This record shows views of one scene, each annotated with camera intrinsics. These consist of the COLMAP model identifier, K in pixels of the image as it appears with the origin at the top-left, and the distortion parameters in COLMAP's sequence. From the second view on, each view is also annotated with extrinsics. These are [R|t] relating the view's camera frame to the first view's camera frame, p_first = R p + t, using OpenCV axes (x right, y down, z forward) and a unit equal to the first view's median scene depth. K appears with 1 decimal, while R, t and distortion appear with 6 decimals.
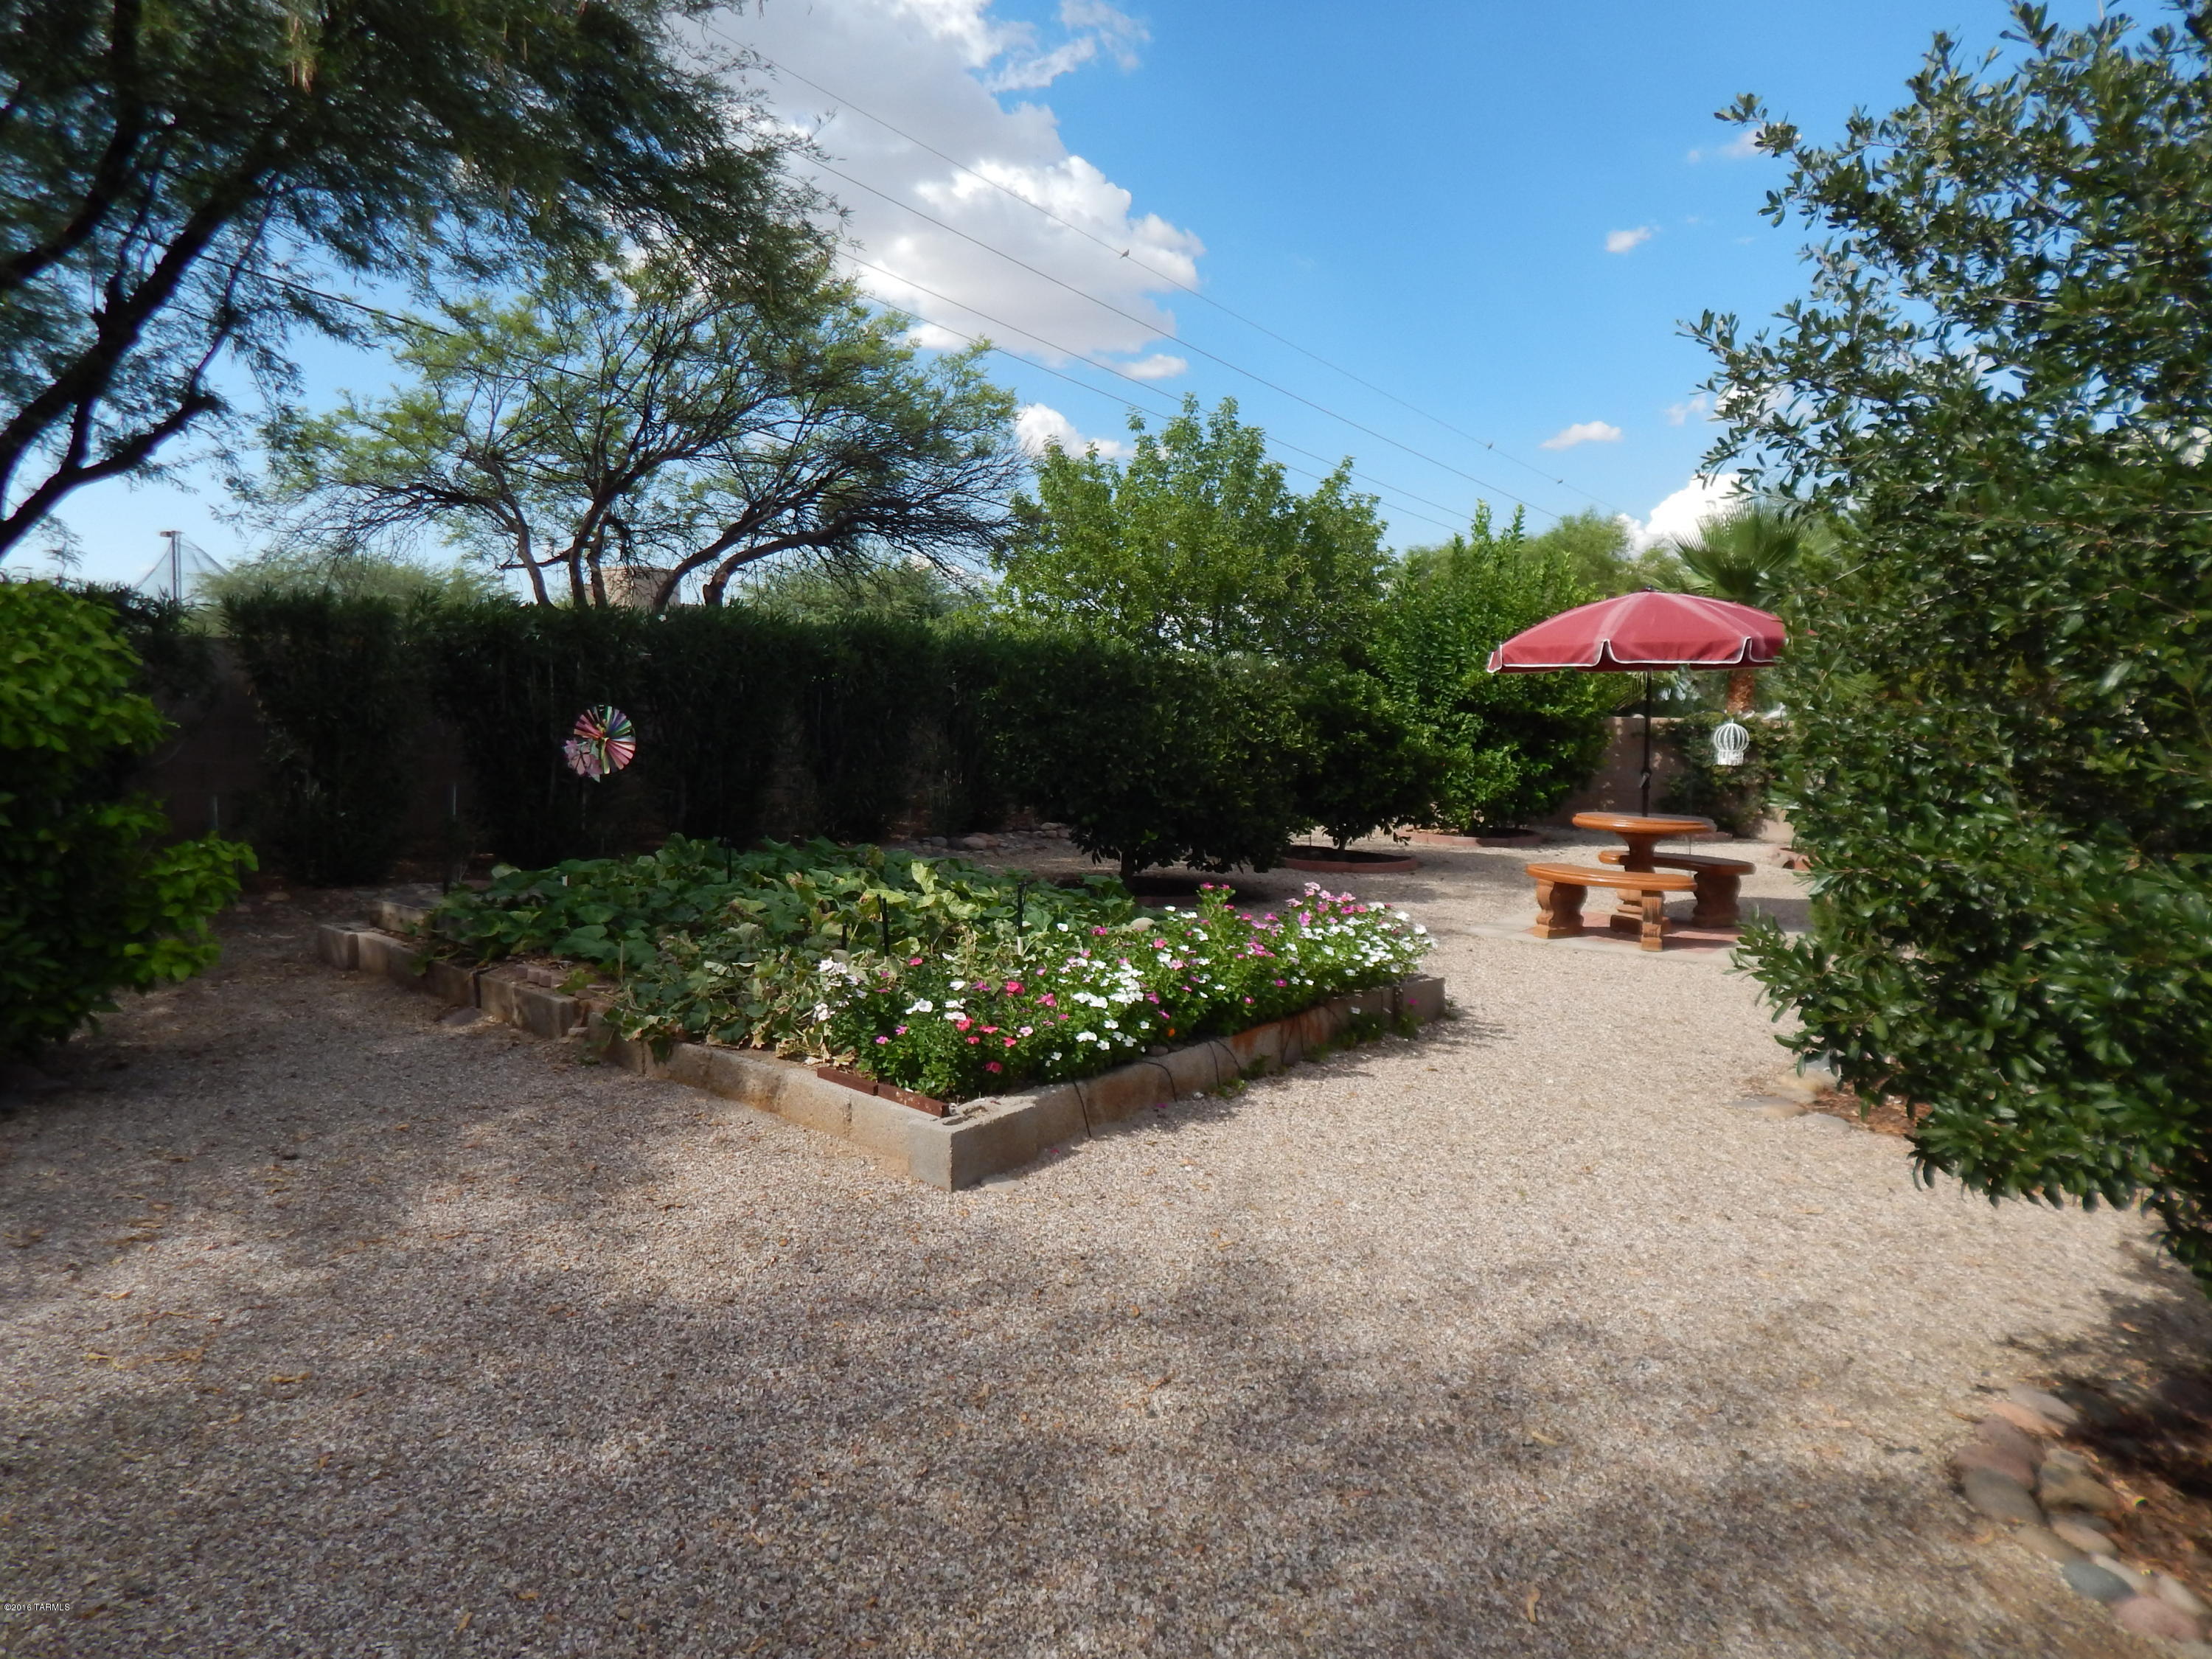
lens RADIAL K [[1452.0, 0, 1105.2], [0, 1452.0, 829.2], [0, 0, 1]] dist [0.002649, -0.010234]
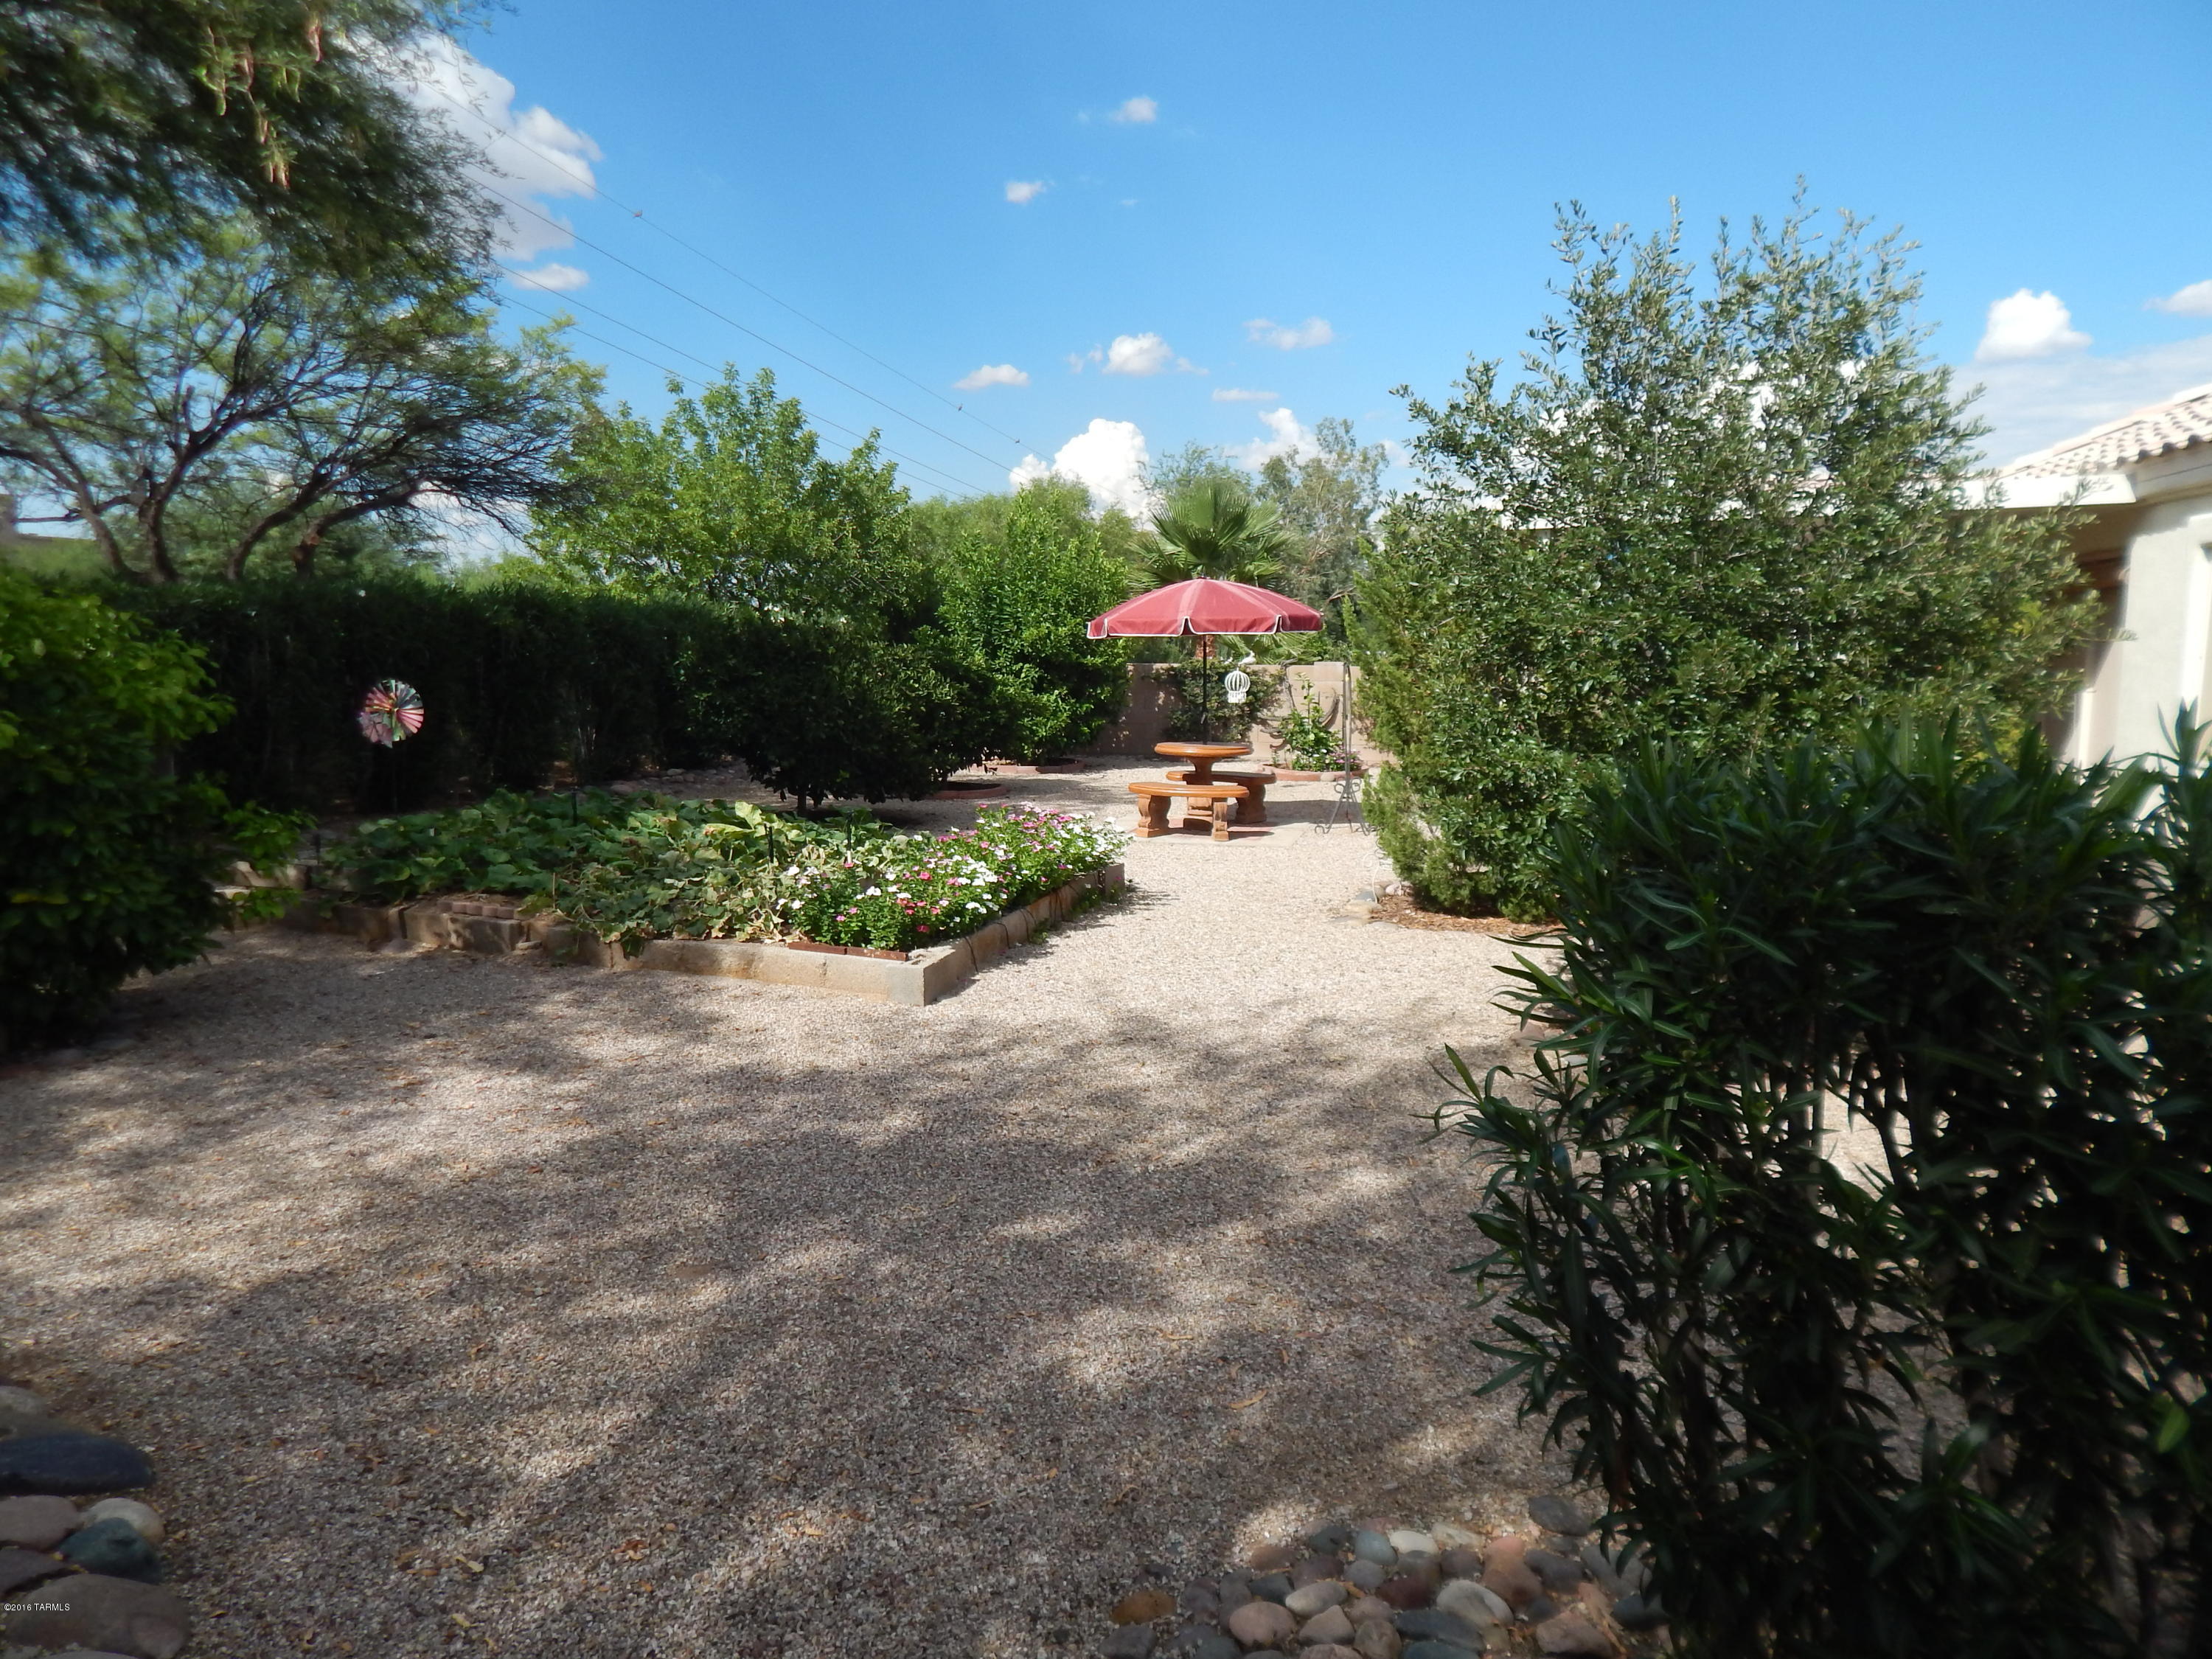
lens RADIAL K [[1452.0, 0, 1106.7], [0, 1452.0, 830.7], [0, 0, 1]] dist [0.002649, -0.010234]
pose [[0.925204, -0.058390, 0.374951, -0.216720], [0.041272, 0.997713, 0.053532, -0.004555], [-0.377219, -0.034053, 0.925498, -0.215998]]
